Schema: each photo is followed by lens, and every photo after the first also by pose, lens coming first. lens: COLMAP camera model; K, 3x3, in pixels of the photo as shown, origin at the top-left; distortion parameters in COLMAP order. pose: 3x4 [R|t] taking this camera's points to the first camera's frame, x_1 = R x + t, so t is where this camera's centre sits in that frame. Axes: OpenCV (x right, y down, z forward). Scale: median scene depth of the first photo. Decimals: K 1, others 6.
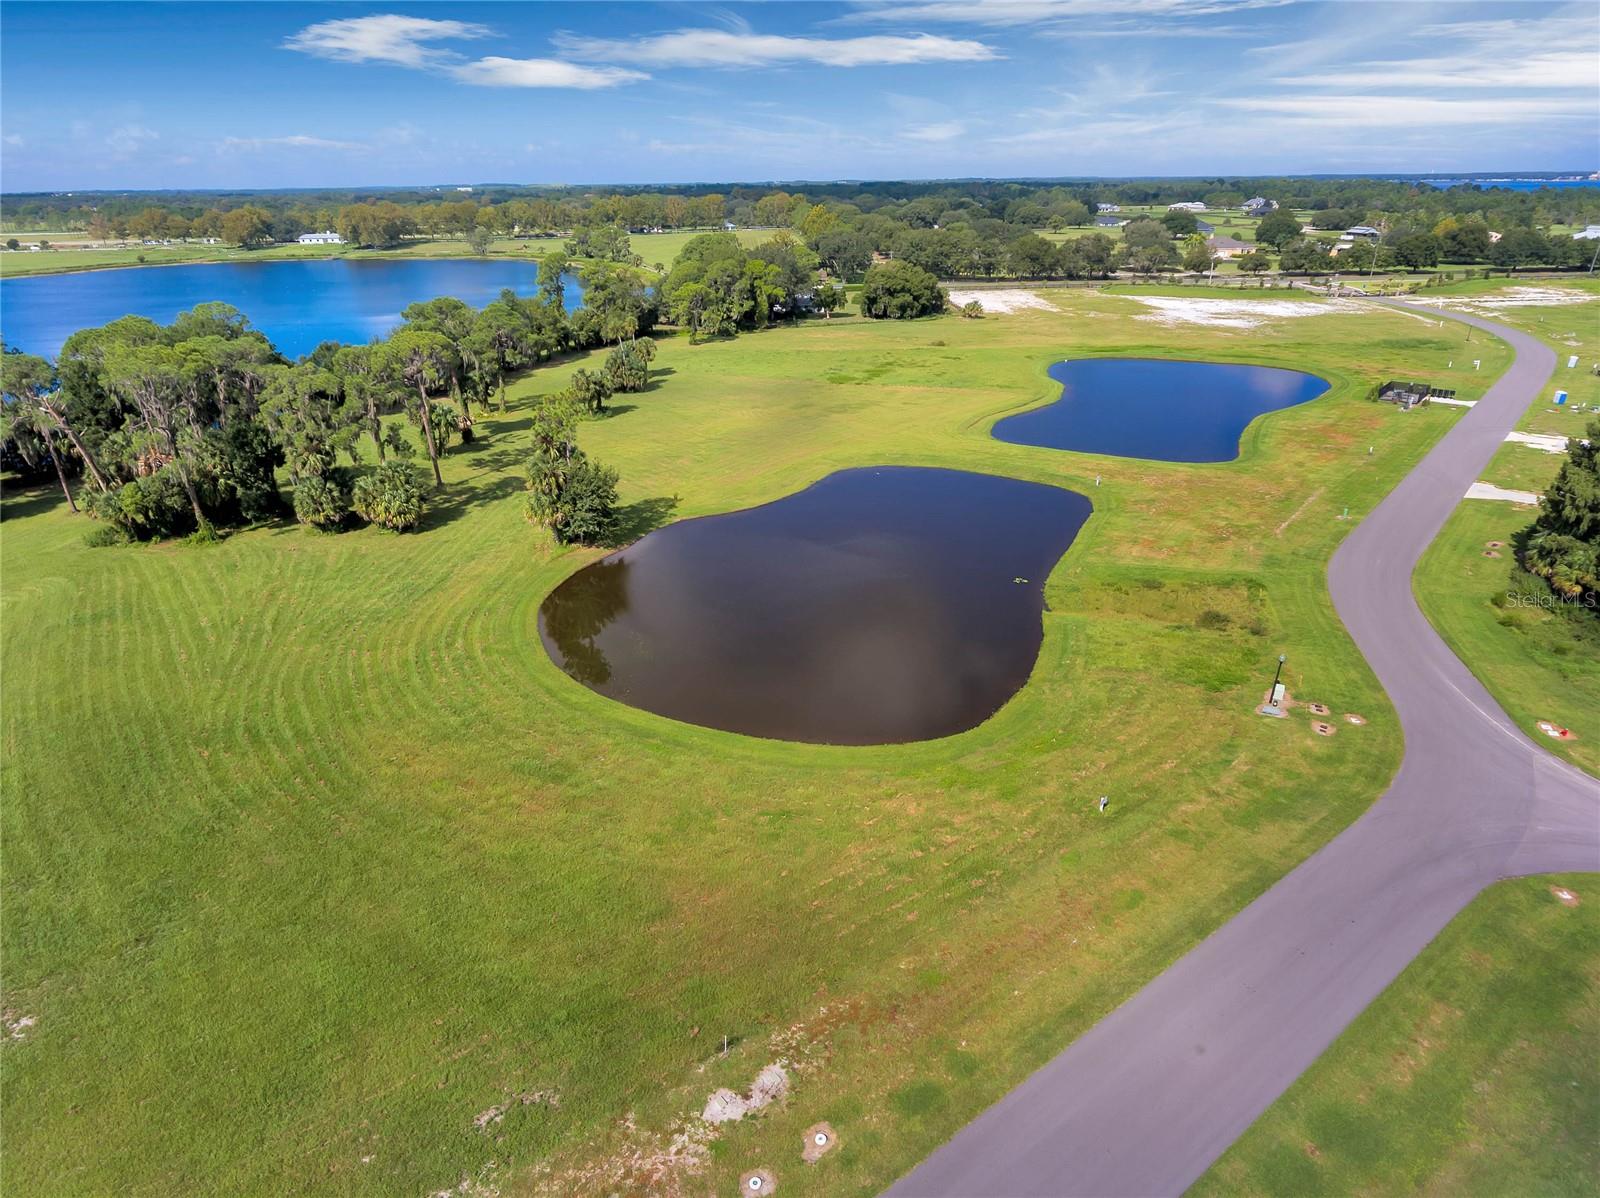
lens RADIAL K [[952.9, 0, 798.5], [0, 952.9, 589.1], [0, 0, 1]] dist [-0.000954, -0.000588]
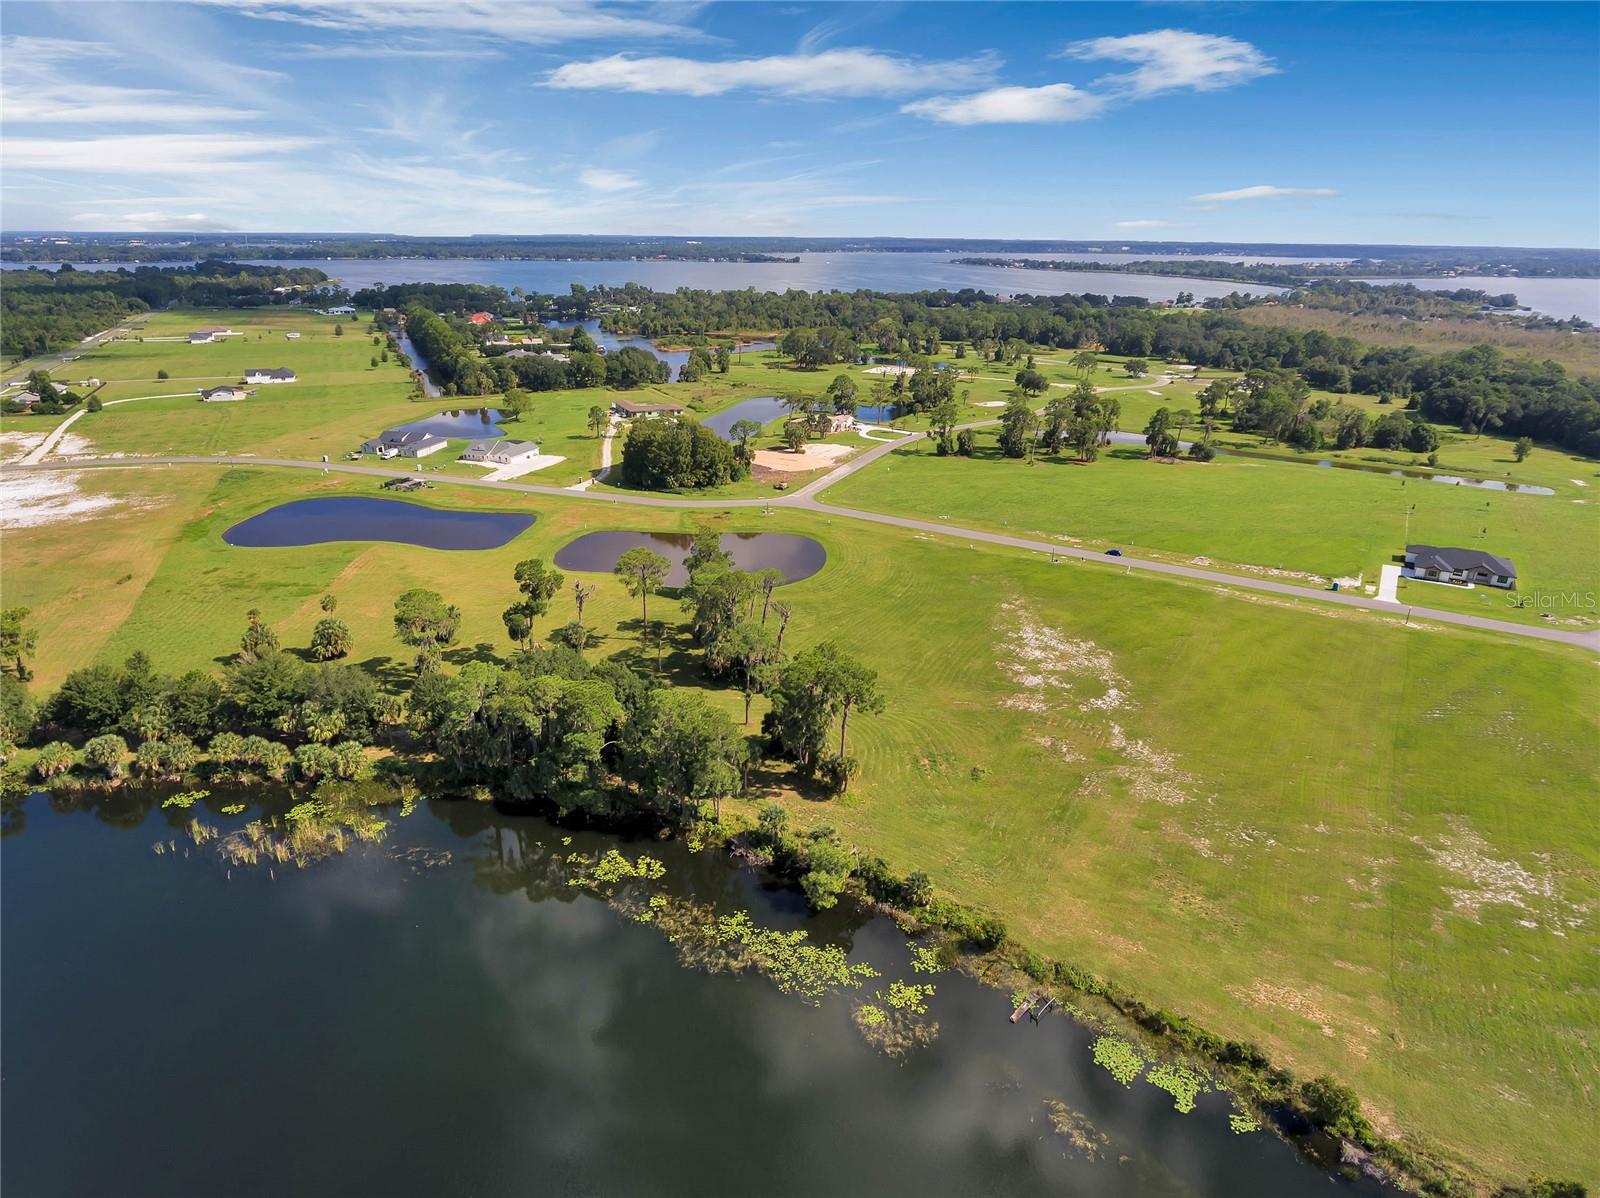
lens RADIAL K [[943.2, 0, 804.6], [0, 943.2, 600.7], [0, 0, 1]] dist [-0.002689, 0.000065]
pose [[-0.377833, -0.330420, 0.864907, -1.017620], [0.358517, 0.809064, 0.465704, -0.448331], [-0.853644, 0.486043, -0.187230, 0.573628]]
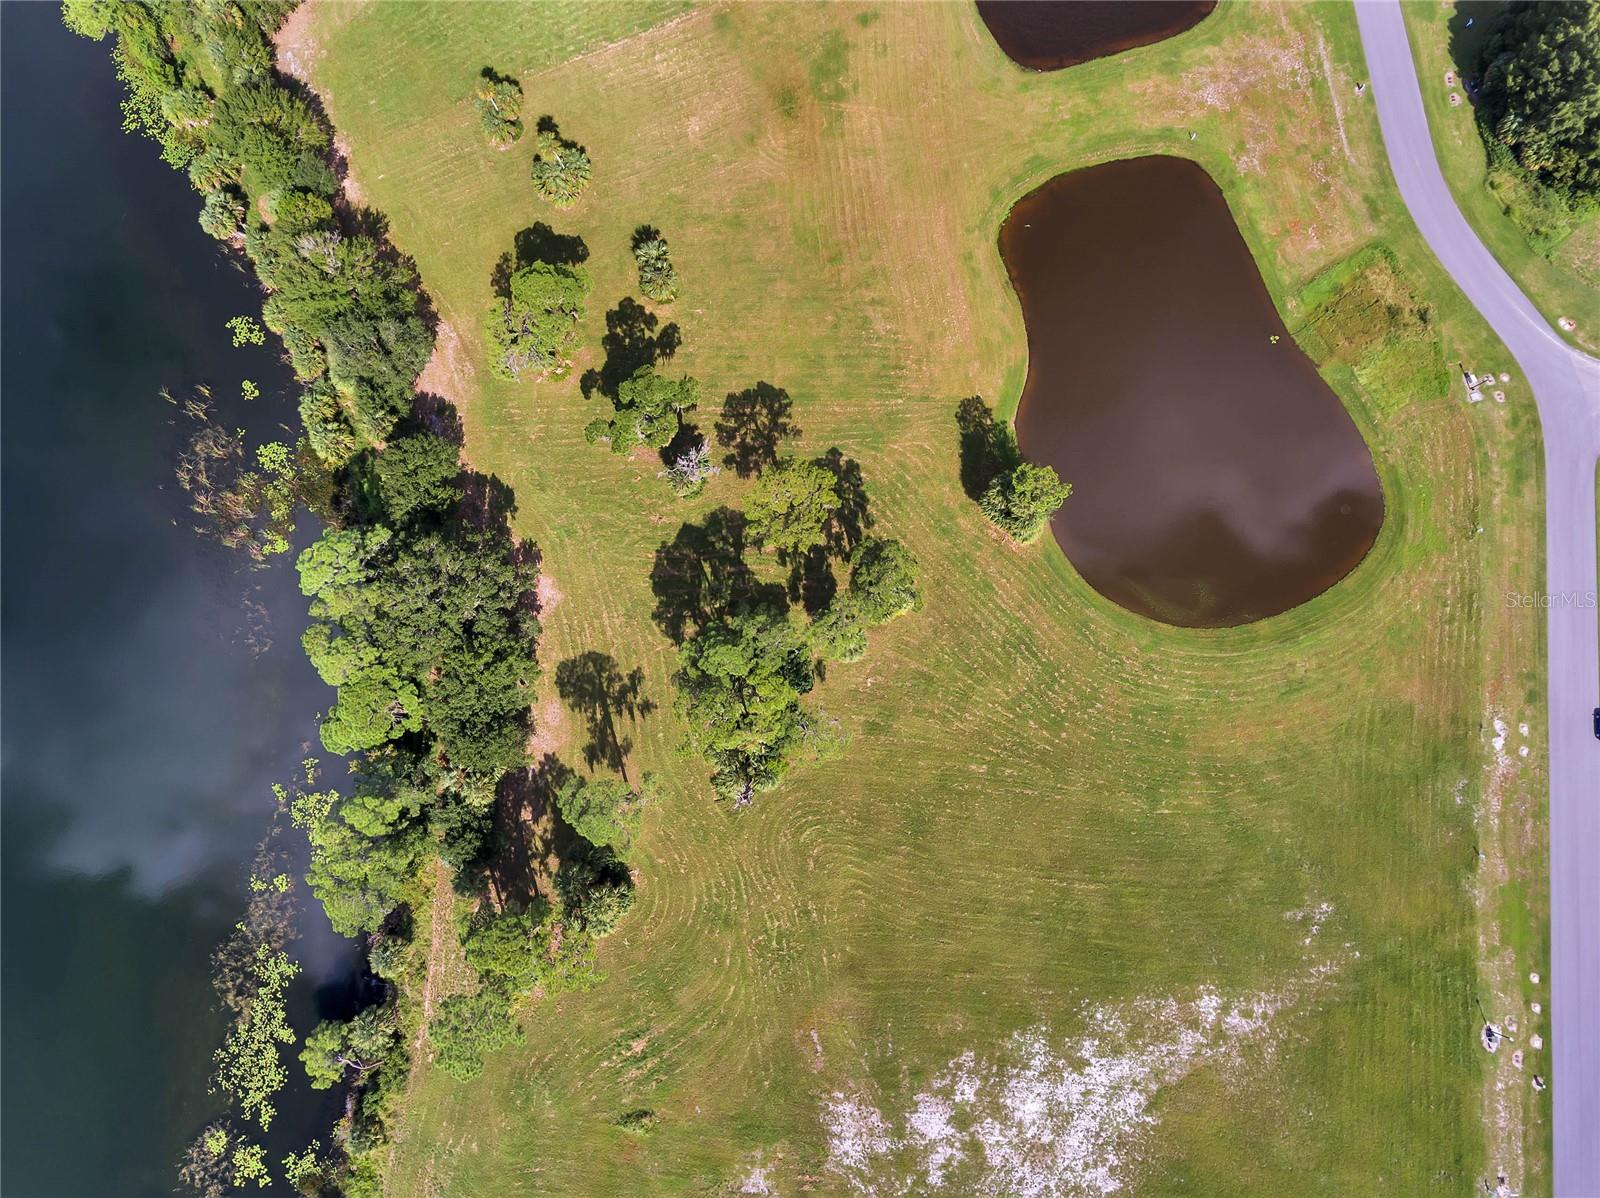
lens RADIAL K [[966.2, 0, 800.0], [0, 966.2, 599.0], [0, 0, 1]] dist [-0.001600, -0.000018]
pose [[0.678367, -0.722199, 0.135077, -0.320221], [0.269077, 0.415278, 0.868989, -0.566506], [-0.683678, -0.553148, 0.476039, 0.241108]]
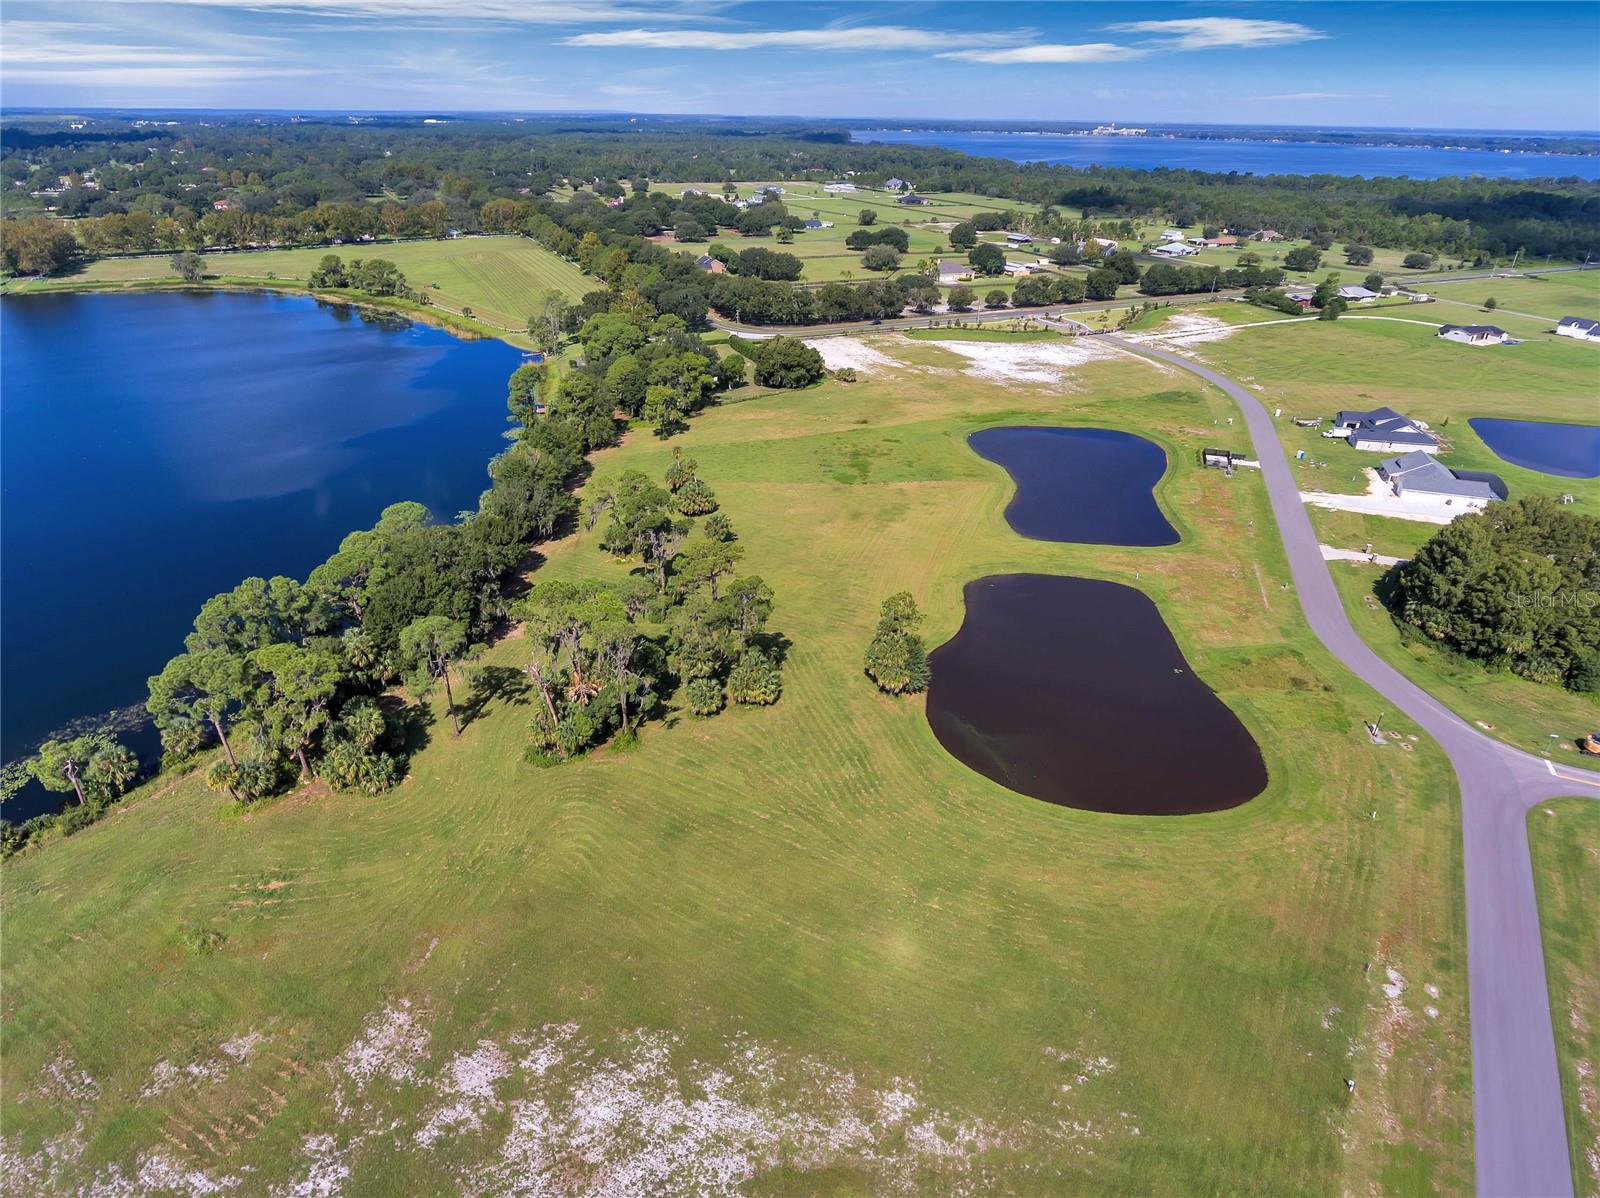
lens RADIAL K [[952.9, 0, 798.5], [0, 952.9, 589.1], [0, 0, 1]] dist [-0.000954, -0.000588]
pose [[0.923015, -0.151674, 0.353608, -0.396005], [0.129786, 0.987895, 0.084962, -0.158619], [-0.362215, -0.032528, 0.931527, -0.124195]]
